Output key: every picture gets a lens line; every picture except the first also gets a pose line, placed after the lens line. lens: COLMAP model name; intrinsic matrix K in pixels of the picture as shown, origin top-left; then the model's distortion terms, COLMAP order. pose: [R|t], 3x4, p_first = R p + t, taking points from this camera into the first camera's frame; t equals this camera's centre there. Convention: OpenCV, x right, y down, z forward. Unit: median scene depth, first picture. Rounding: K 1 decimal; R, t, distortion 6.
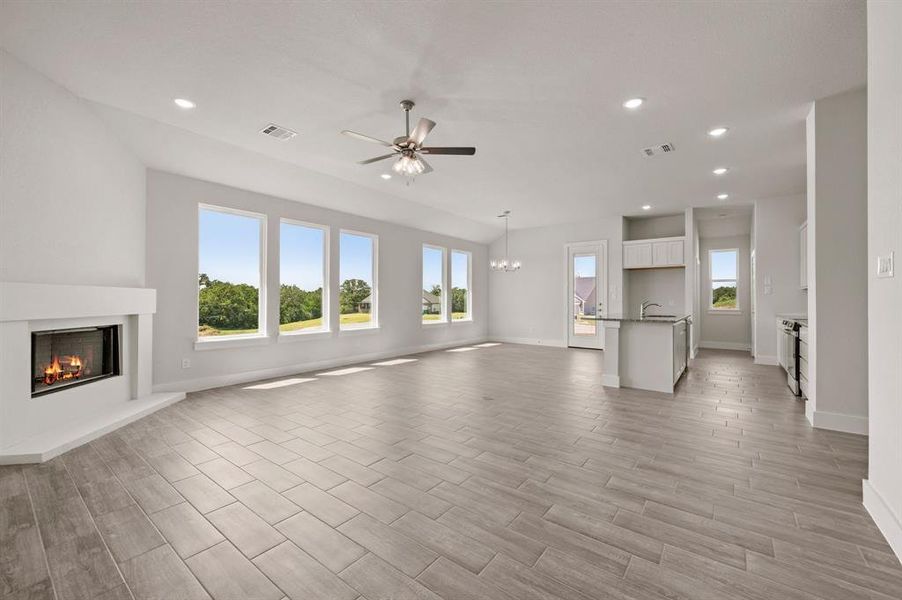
lens RADIAL K [[358.2, 0, 451.1], [0, 358.2, 298.9], [0, 0, 1]] dist [-0.004045, -0.000972]
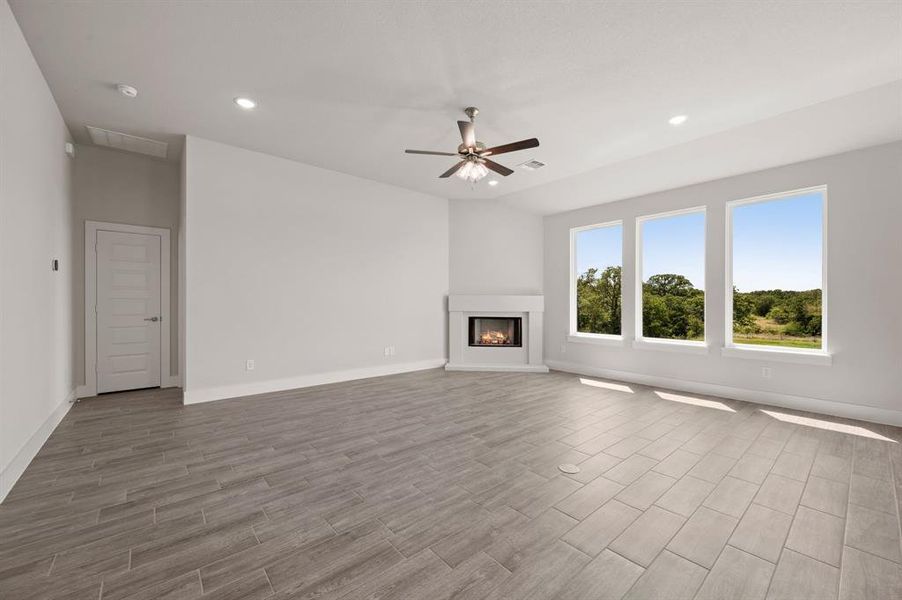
lens RADIAL K [[358.2, 0, 457.7], [0, 358.2, 303.6], [0, 0, 1]] dist [-0.004045, -0.000972]
pose [[-0.186887, 0.008249, -0.982347, 0.774484], [-0.009248, 0.999906, 0.010156, -0.002967], [0.982338, 0.010983, -0.186793, 1.002686]]
